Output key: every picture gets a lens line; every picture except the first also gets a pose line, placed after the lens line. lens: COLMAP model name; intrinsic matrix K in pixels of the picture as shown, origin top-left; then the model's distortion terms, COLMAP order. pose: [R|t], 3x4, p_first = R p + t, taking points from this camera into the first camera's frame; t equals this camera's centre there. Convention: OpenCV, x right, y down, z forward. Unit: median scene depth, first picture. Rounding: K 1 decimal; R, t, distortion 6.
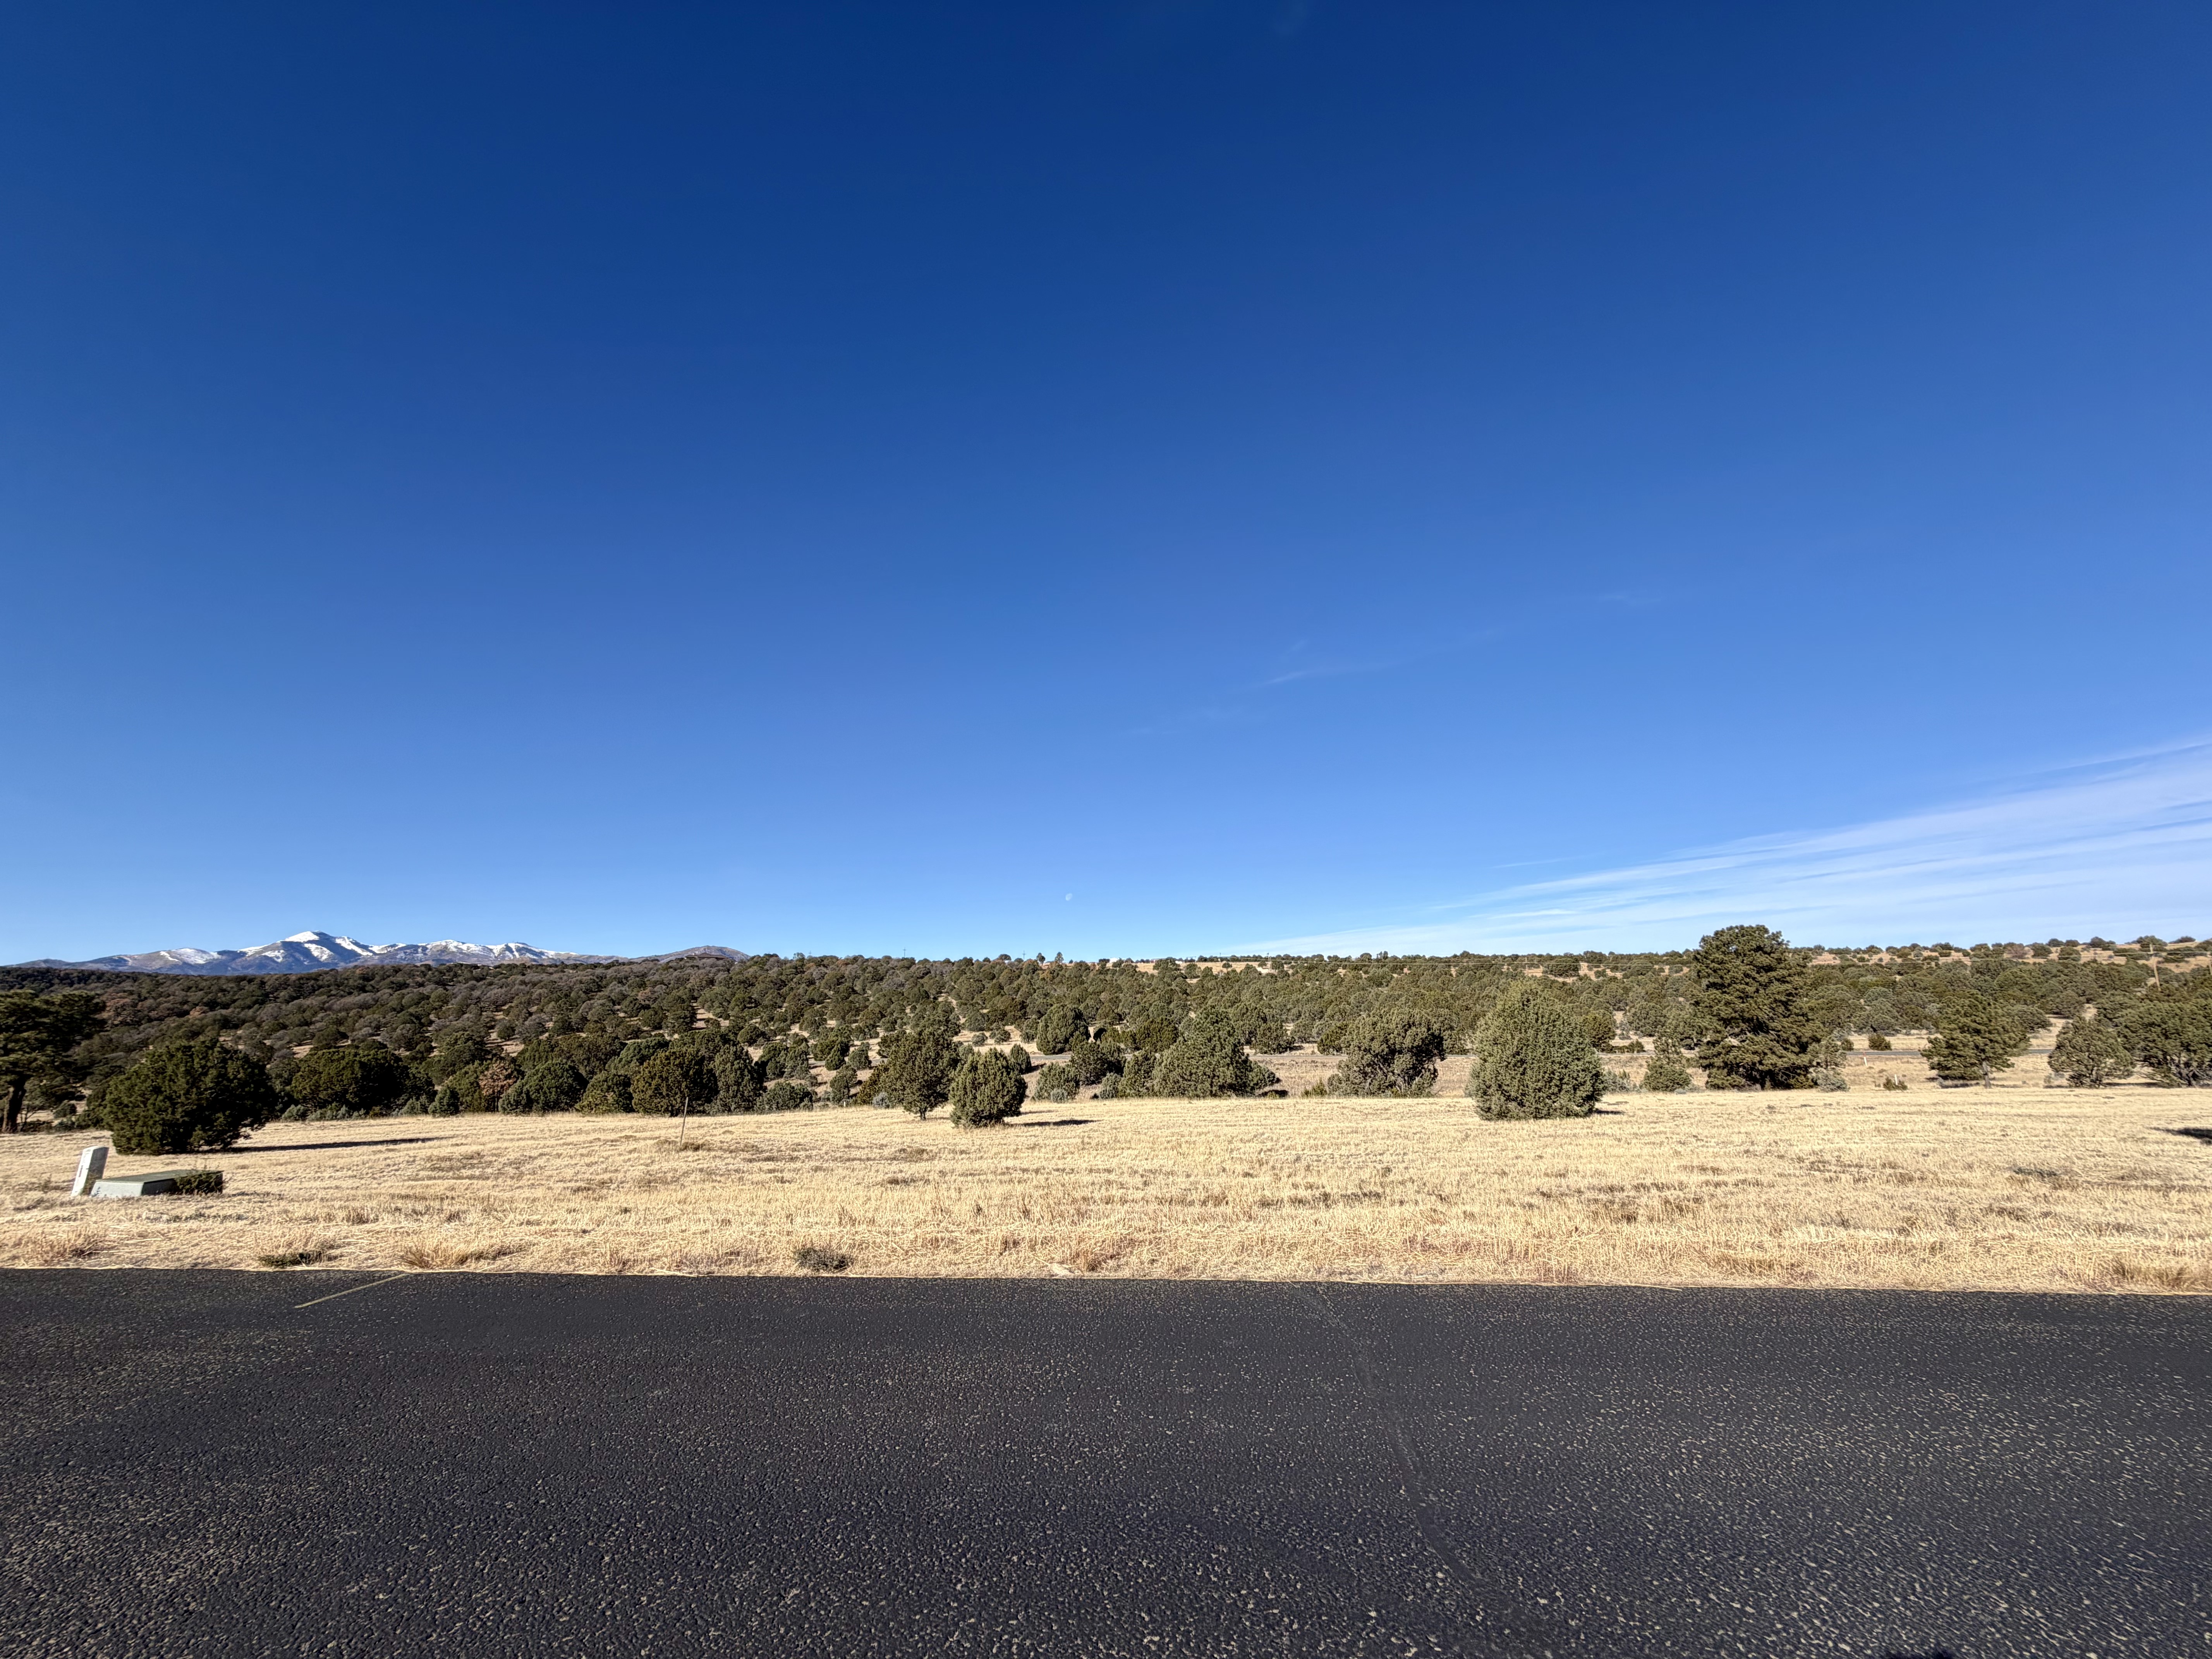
lens RADIAL K [[883.8, 0, 1106.7], [0, 883.8, 815.8], [0, 0, 1]] dist [0.003490, -0.000303]
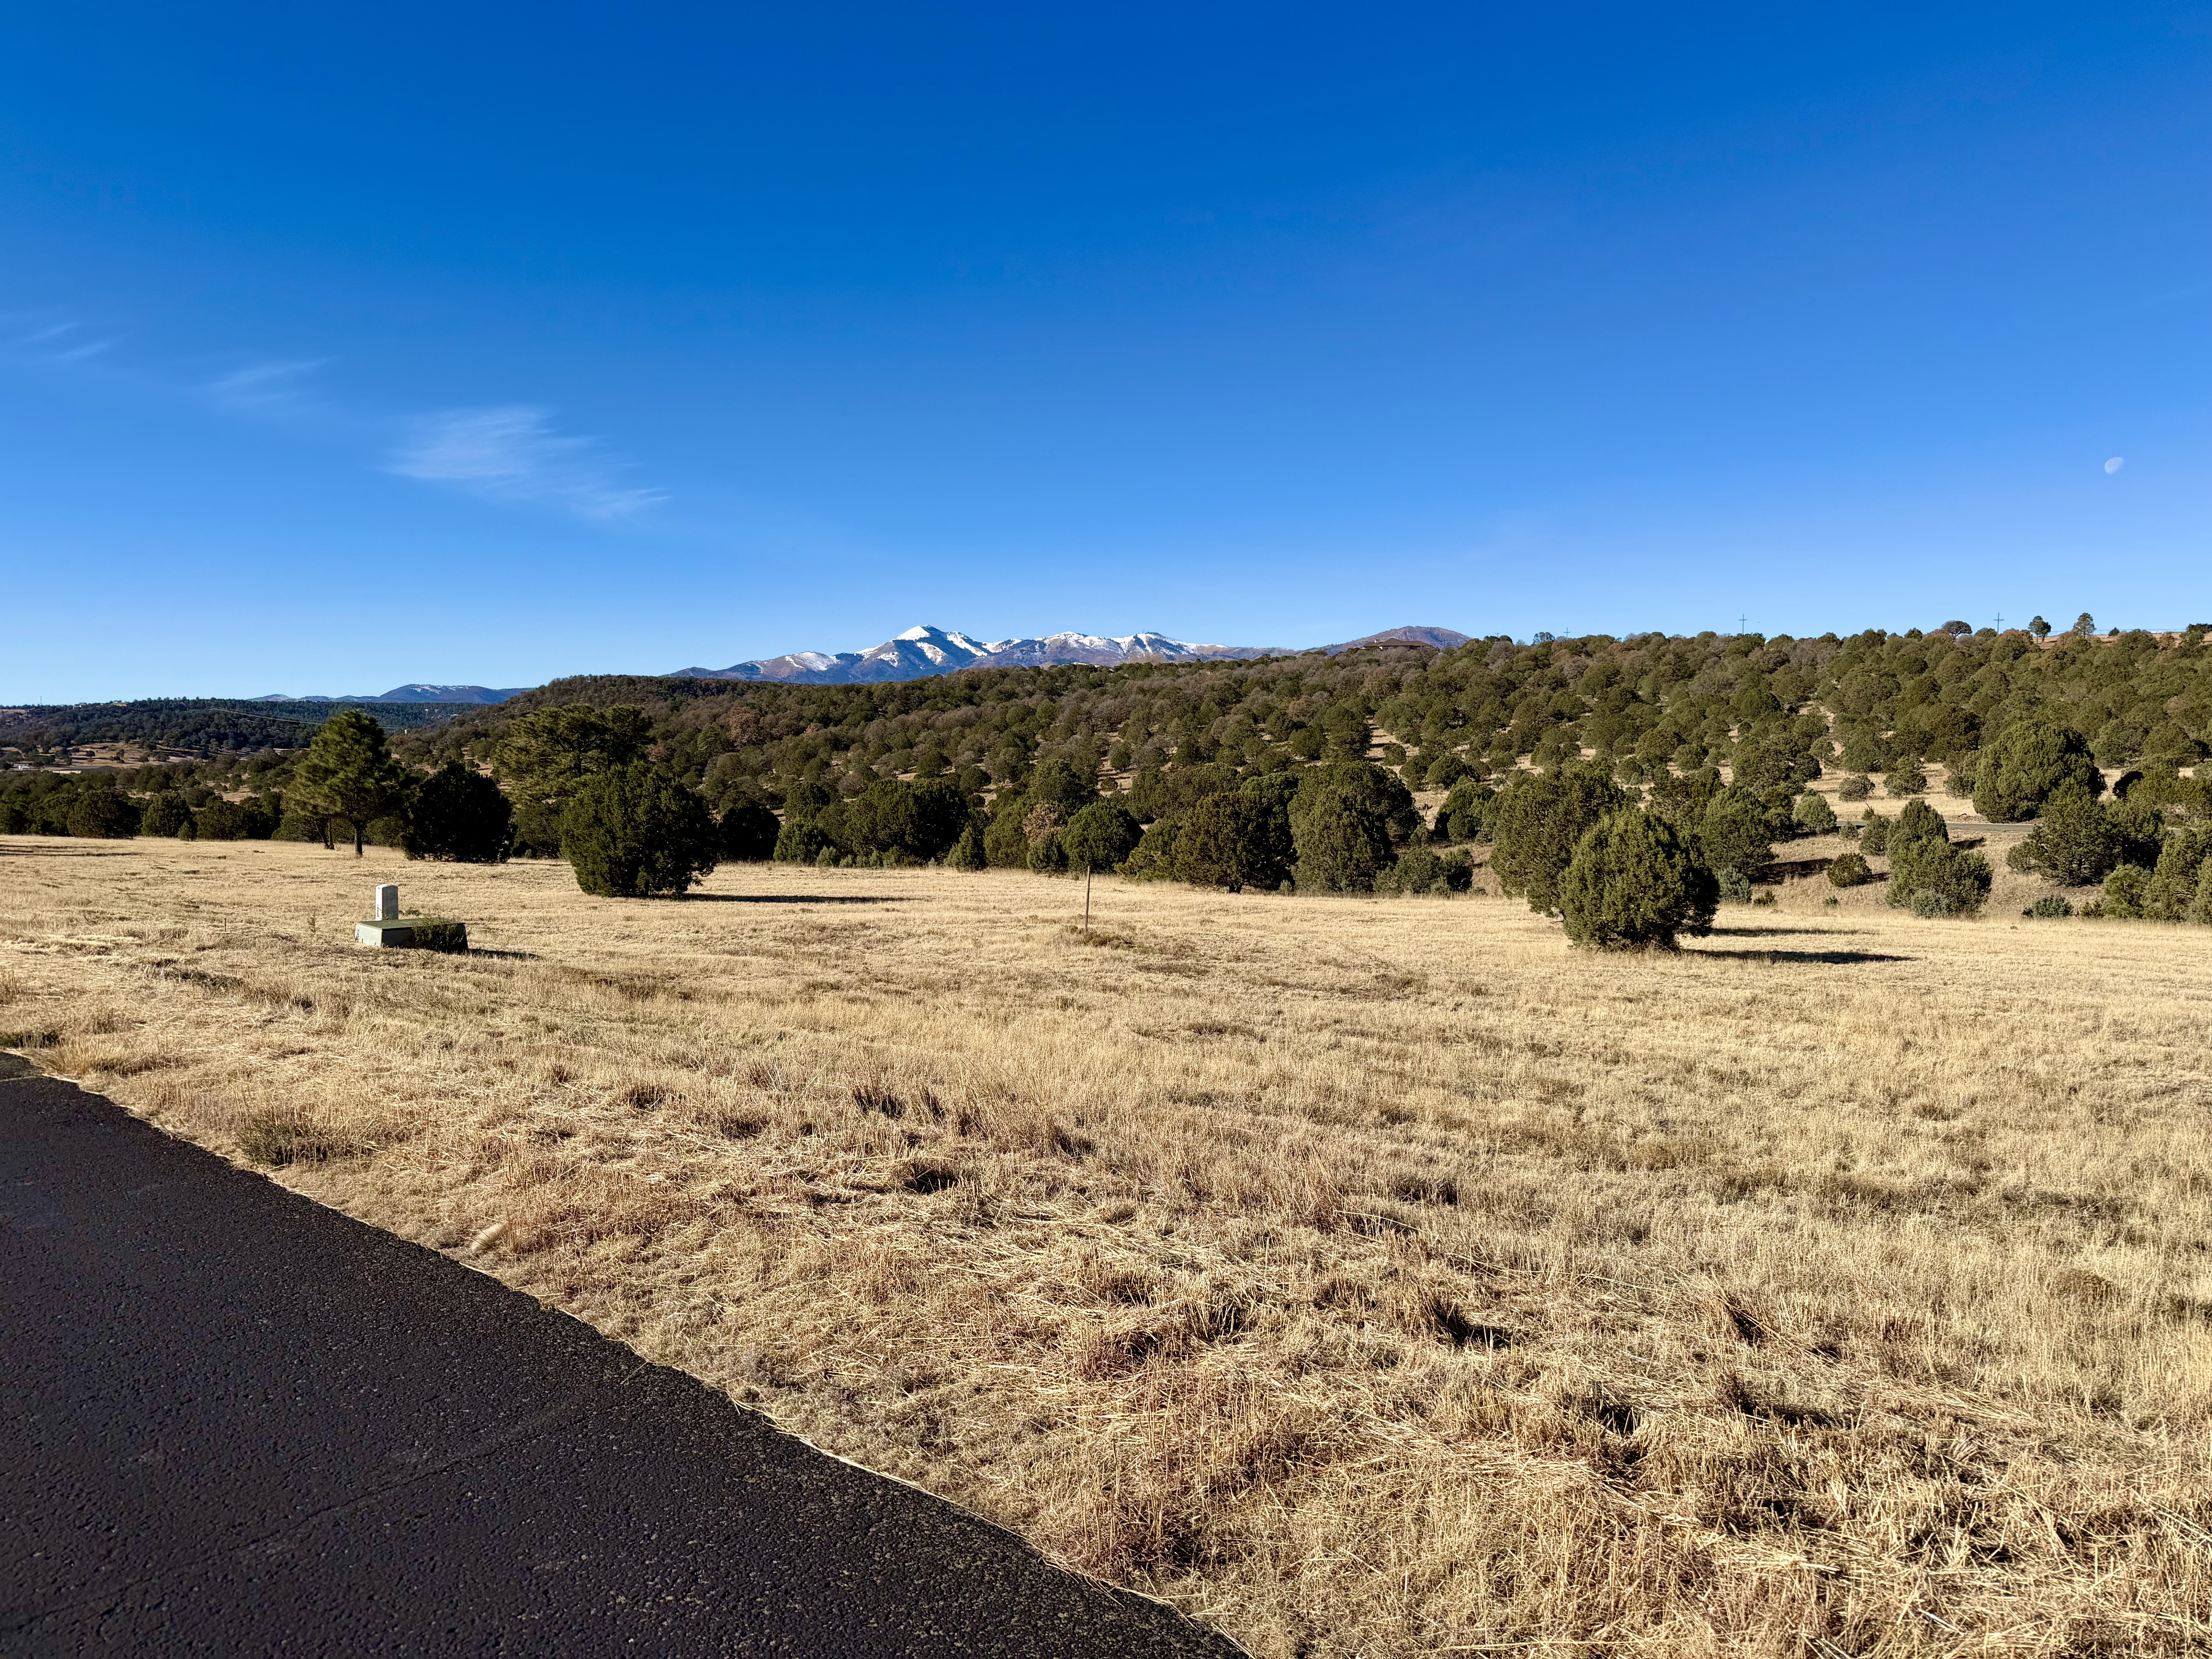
lens RADIAL K [[1551.6, 0, 1082.1], [0, 1551.6, 846.3], [0, 0, 1]] dist [0.074148, -0.105381]
pose [[0.808489, 0.047791, -0.586568, 0.050637], [0.122117, 0.961380, 0.246648, 0.007488], [0.575703, -0.271042, 0.771429, 0.037727]]
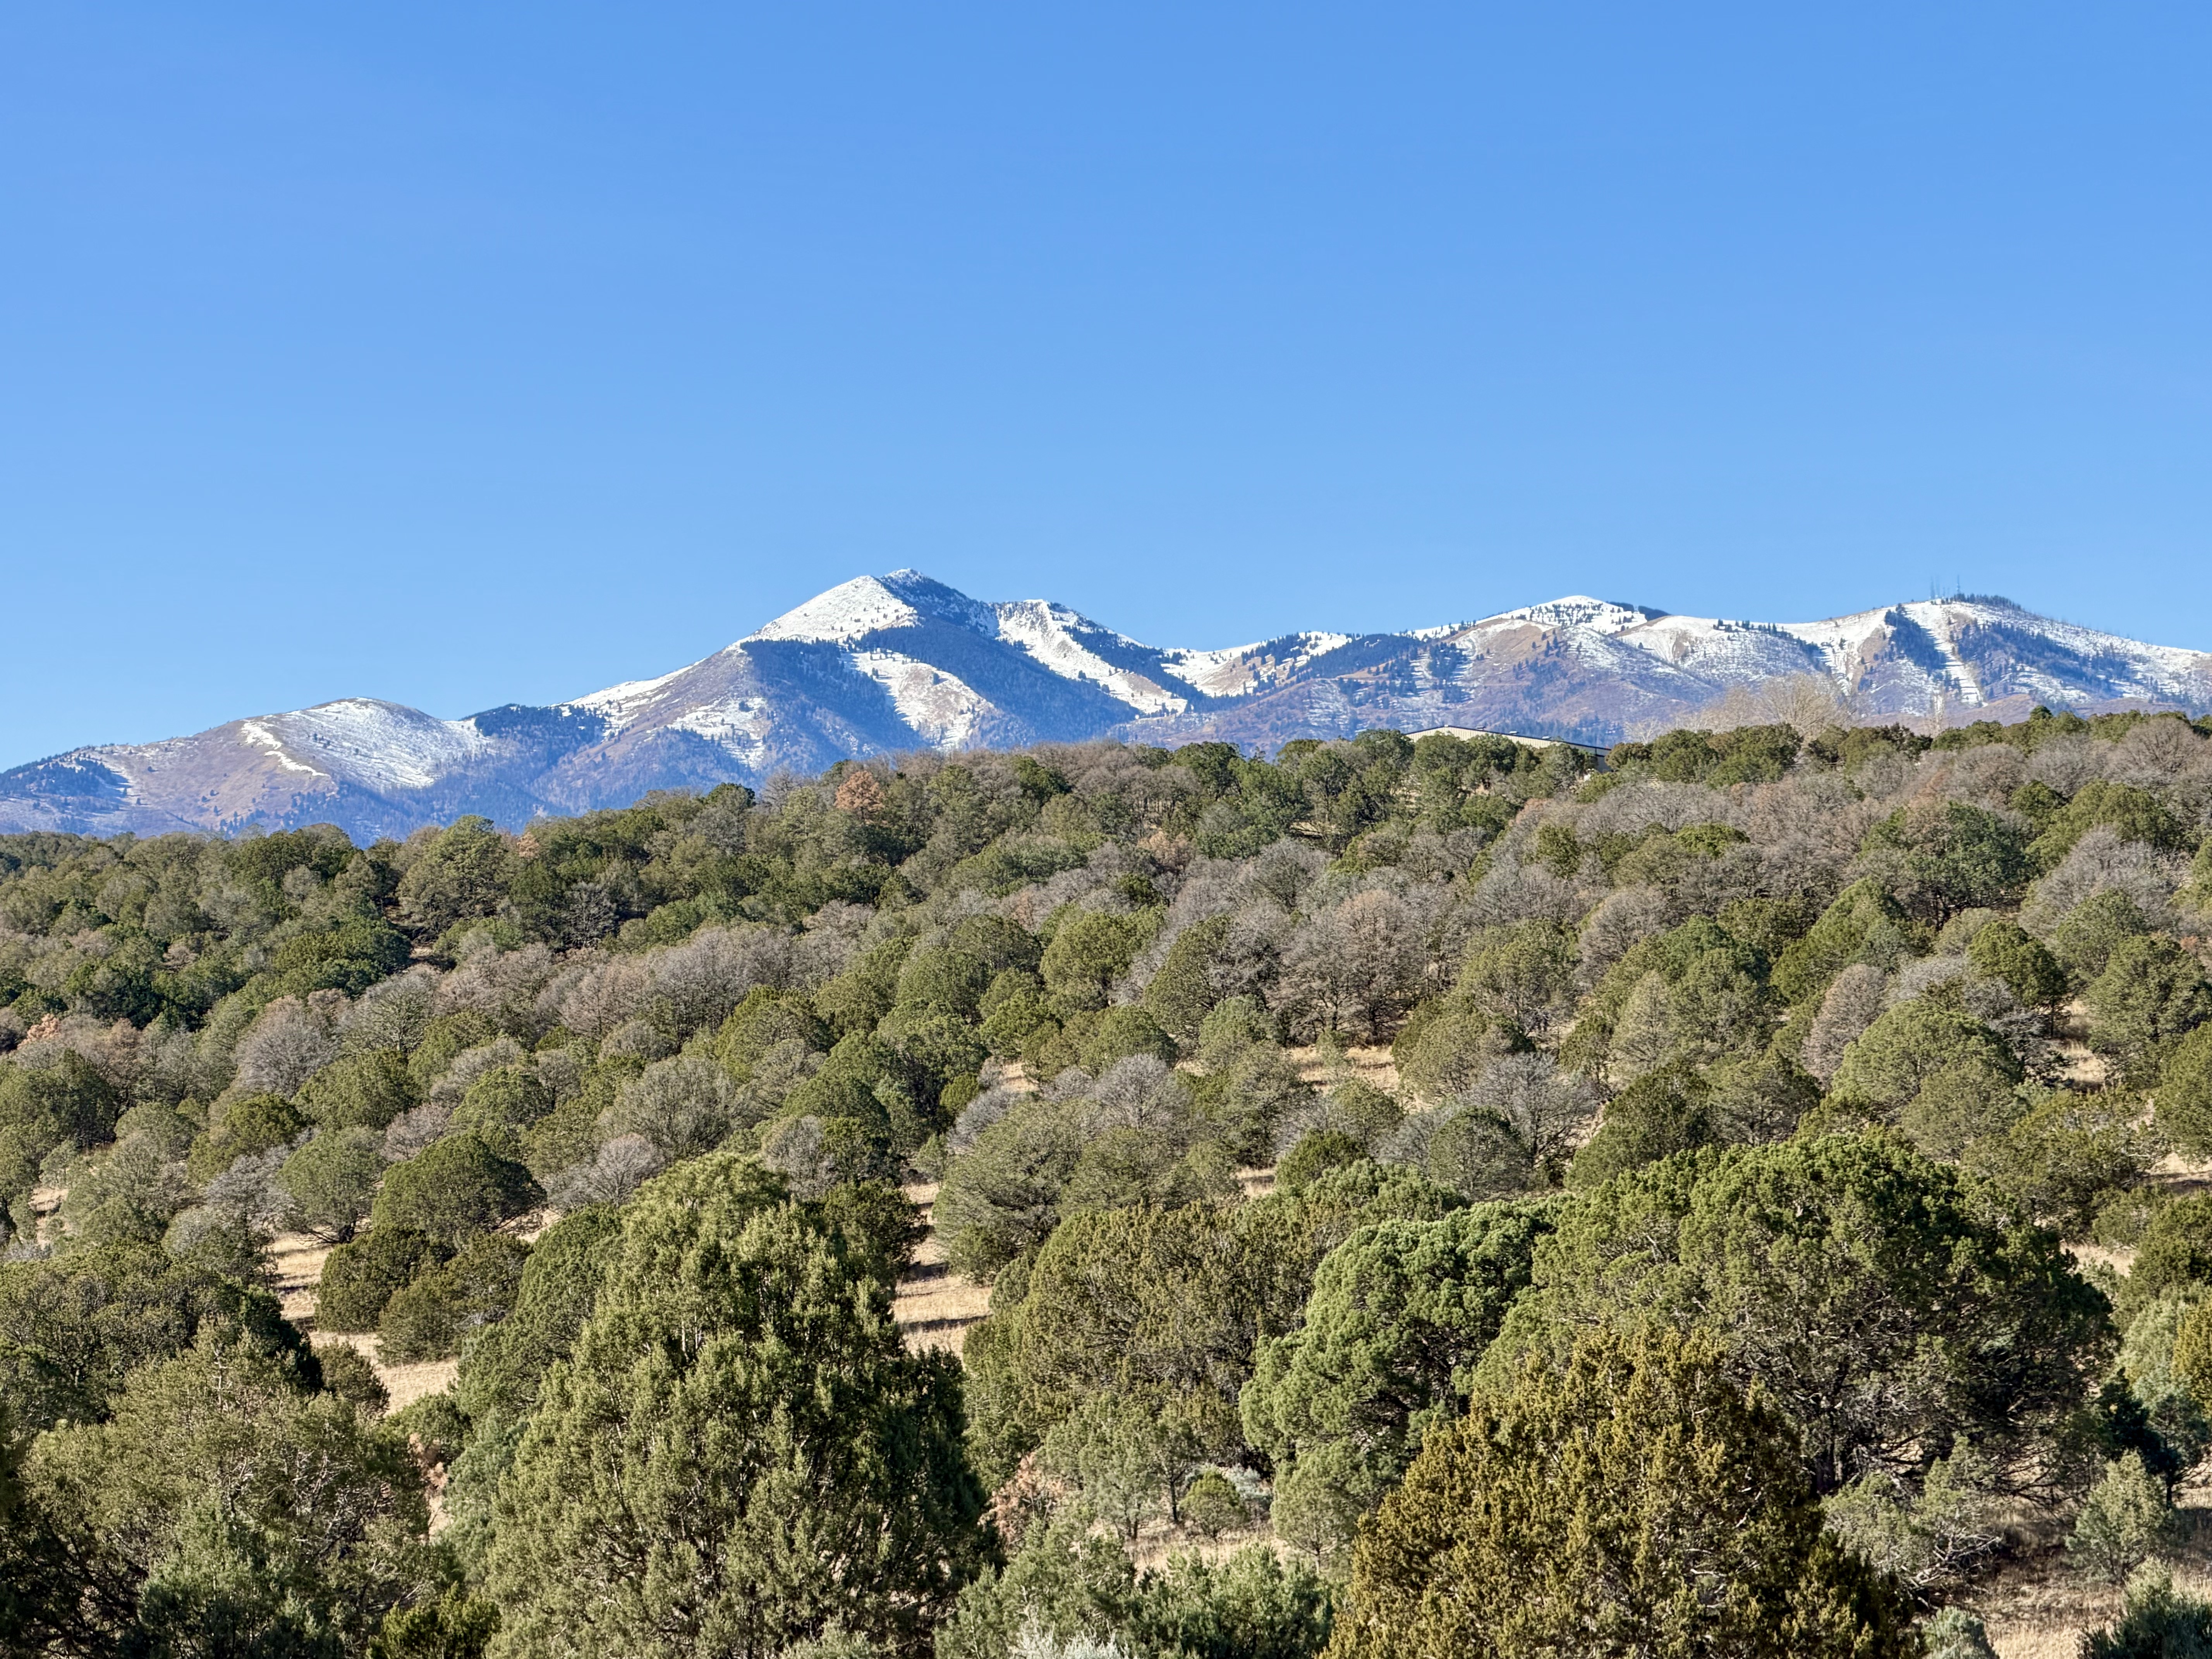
lens RADIAL K [[7389.7, 0, 1109.4], [0, 7389.7, 850.9], [0, 0, 1]] dist [0.242985, 0.000000]
pose [[0.756728, -0.017509, -0.653495, 0.196495], [0.138943, 0.981110, 0.134605, 0.062088], [0.638794, -0.192658, 0.744866, 0.219995]]
